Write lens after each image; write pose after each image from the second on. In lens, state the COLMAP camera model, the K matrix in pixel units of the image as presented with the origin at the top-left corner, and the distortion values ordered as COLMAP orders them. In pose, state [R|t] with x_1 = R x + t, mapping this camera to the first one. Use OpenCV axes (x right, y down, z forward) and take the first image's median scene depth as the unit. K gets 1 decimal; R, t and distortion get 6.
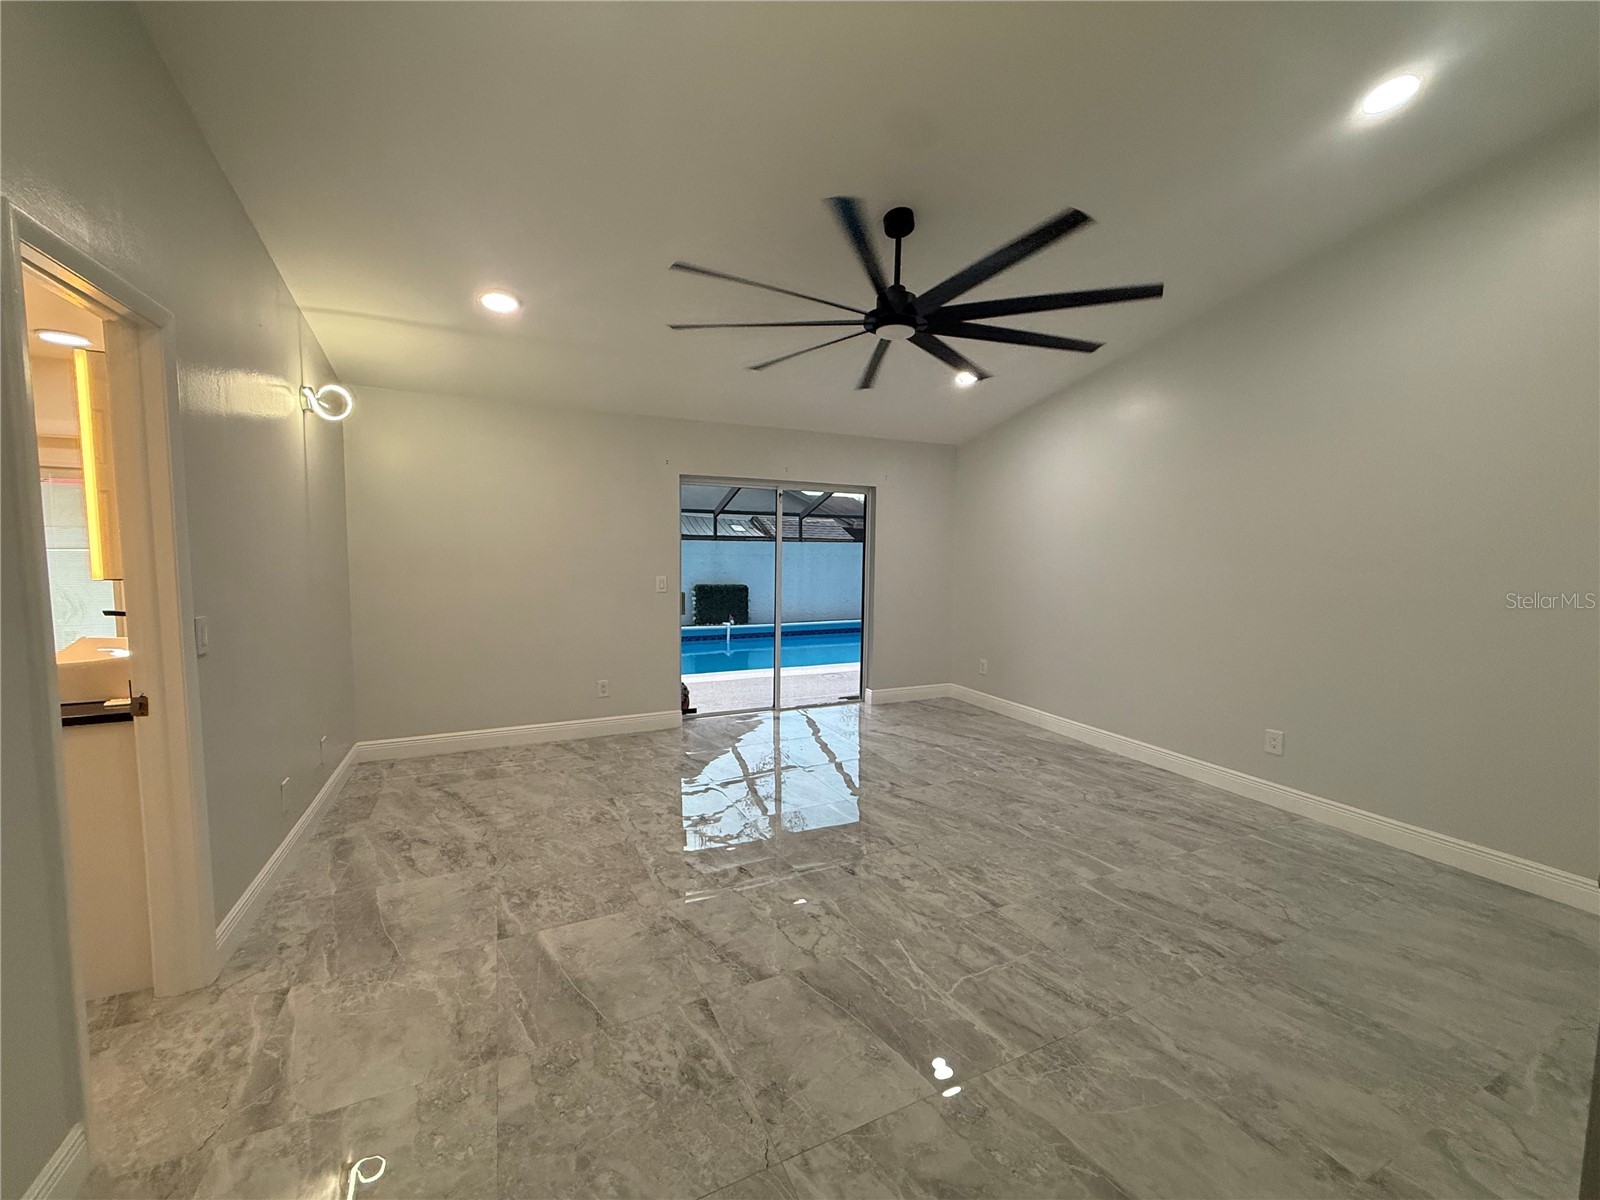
lens RADIAL K [[637.0, 0, 797.2], [0, 637.0, 605.4], [0, 0, 1]] dist [0.001192, -0.000171]
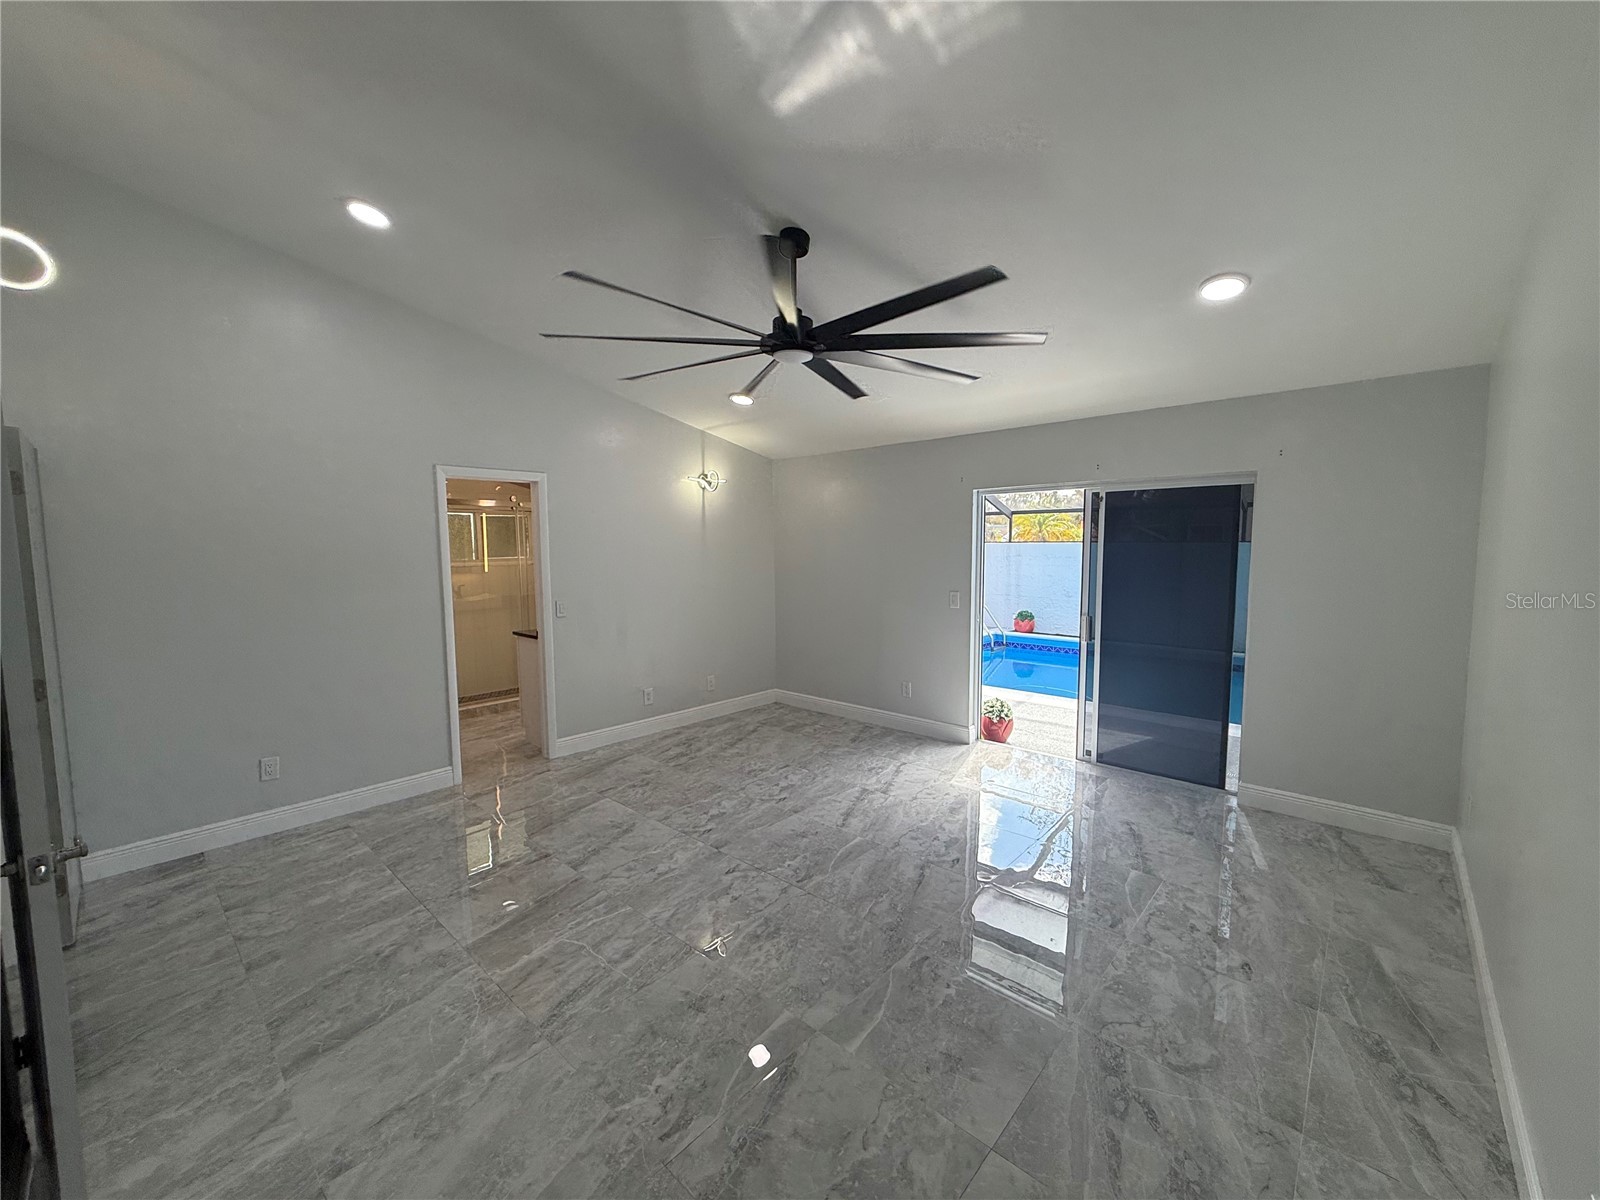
lens RADIAL K [[637.0, 0, 800.6], [0, 637.0, 596.4], [0, 0, 1]] dist [0.001192, -0.000171]
pose [[0.382071, 0.058737, -0.922264, 1.029886], [-0.070142, 0.996943, 0.034435, -0.091741], [0.921467, 0.051532, 0.385023, 0.616245]]
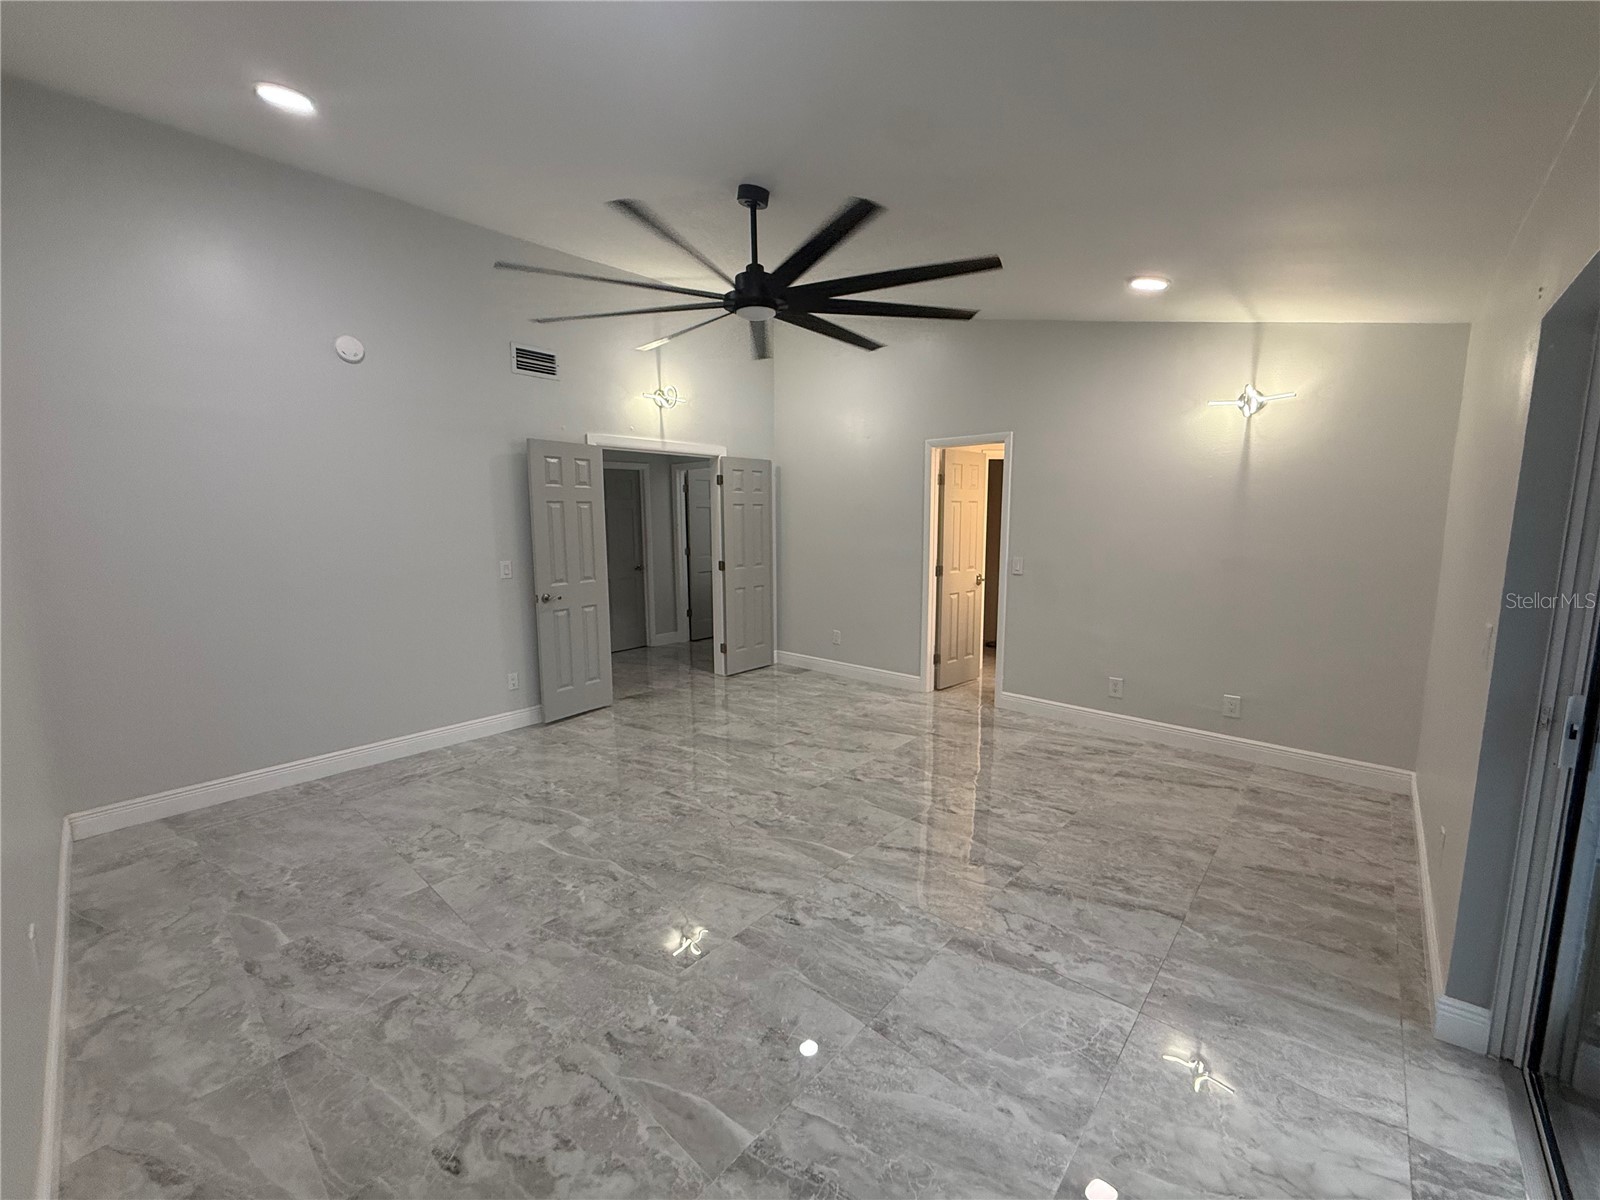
lens RADIAL K [[637.0, 0, 801.5], [0, 637.0, 594.9], [0, 0, 1]] dist [0.001192, -0.000171]
pose [[-0.919341, 0.044499, -0.390937, 0.472736], [-0.039054, 0.978357, 0.203205, -0.197325], [0.391519, 0.202082, -0.897706, 1.900748]]
